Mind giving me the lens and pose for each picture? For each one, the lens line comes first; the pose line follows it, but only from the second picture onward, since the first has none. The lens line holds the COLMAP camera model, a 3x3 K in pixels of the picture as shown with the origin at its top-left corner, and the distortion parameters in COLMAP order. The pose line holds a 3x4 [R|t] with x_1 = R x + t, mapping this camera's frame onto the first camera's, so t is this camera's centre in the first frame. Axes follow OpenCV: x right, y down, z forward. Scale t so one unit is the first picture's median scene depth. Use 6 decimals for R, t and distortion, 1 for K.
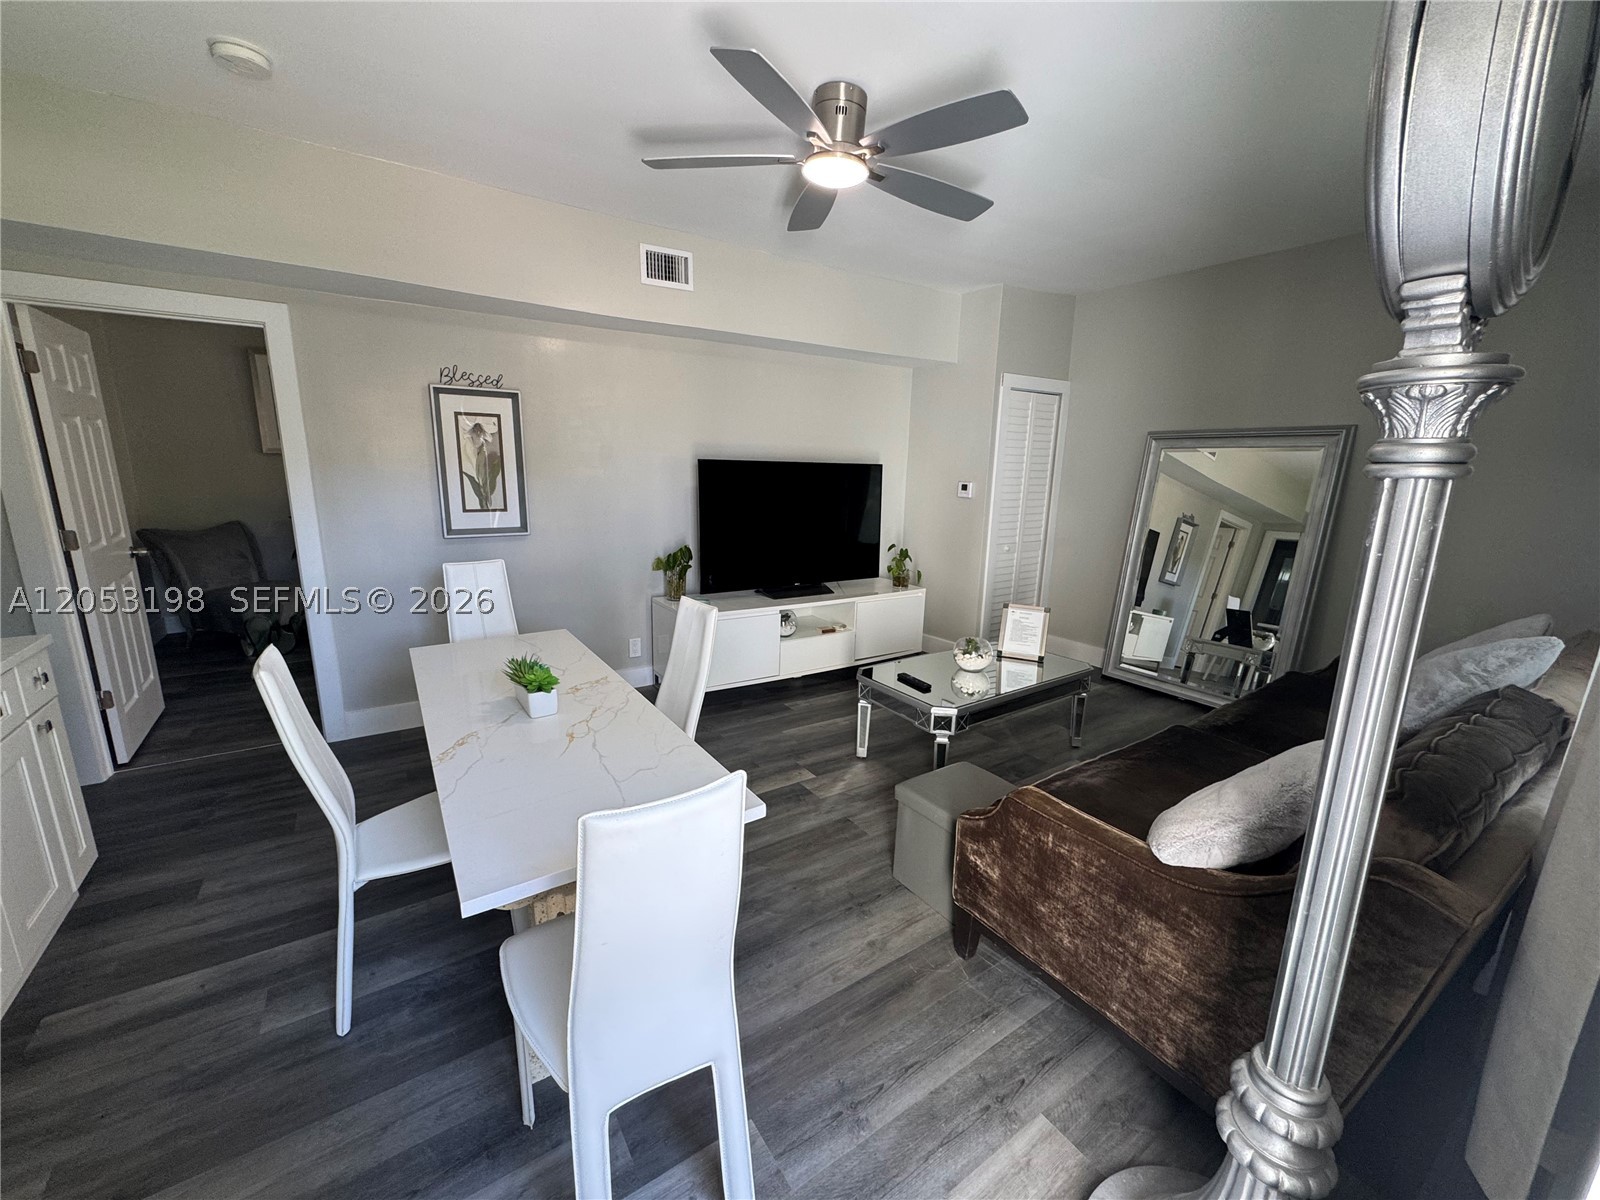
lens RADIAL K [[633.7, 0, 795.9], [0, 633.7, 599.3], [0, 0, 1]] dist [0.000531, 0.000117]
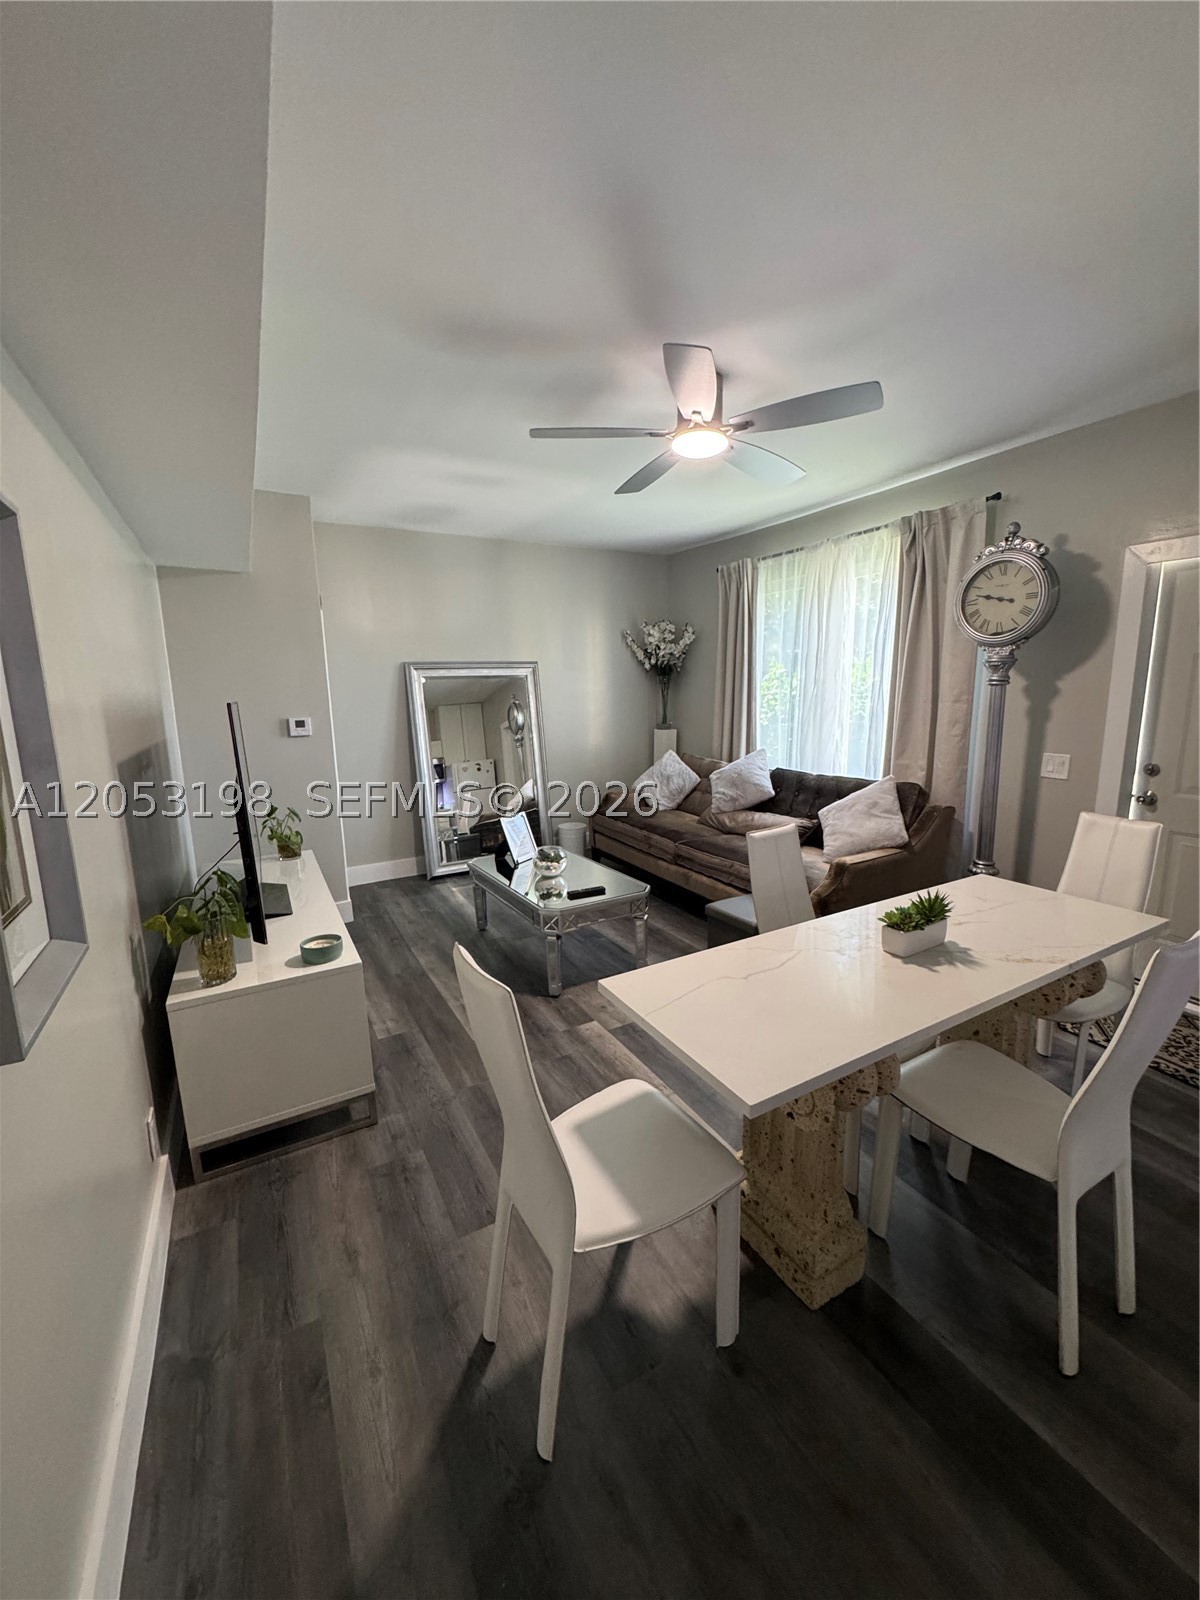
lens RADIAL K [[633.7, 0, 606.0], [0, 633.7, 802.3], [0, 0, 1]] dist [0.000531, 0.000117]
pose [[0.060014, -0.200041, 0.977948, -0.746976], [0.226014, 0.956993, 0.181884, -0.185386], [-0.972274, 0.210114, 0.102645, 0.724385]]
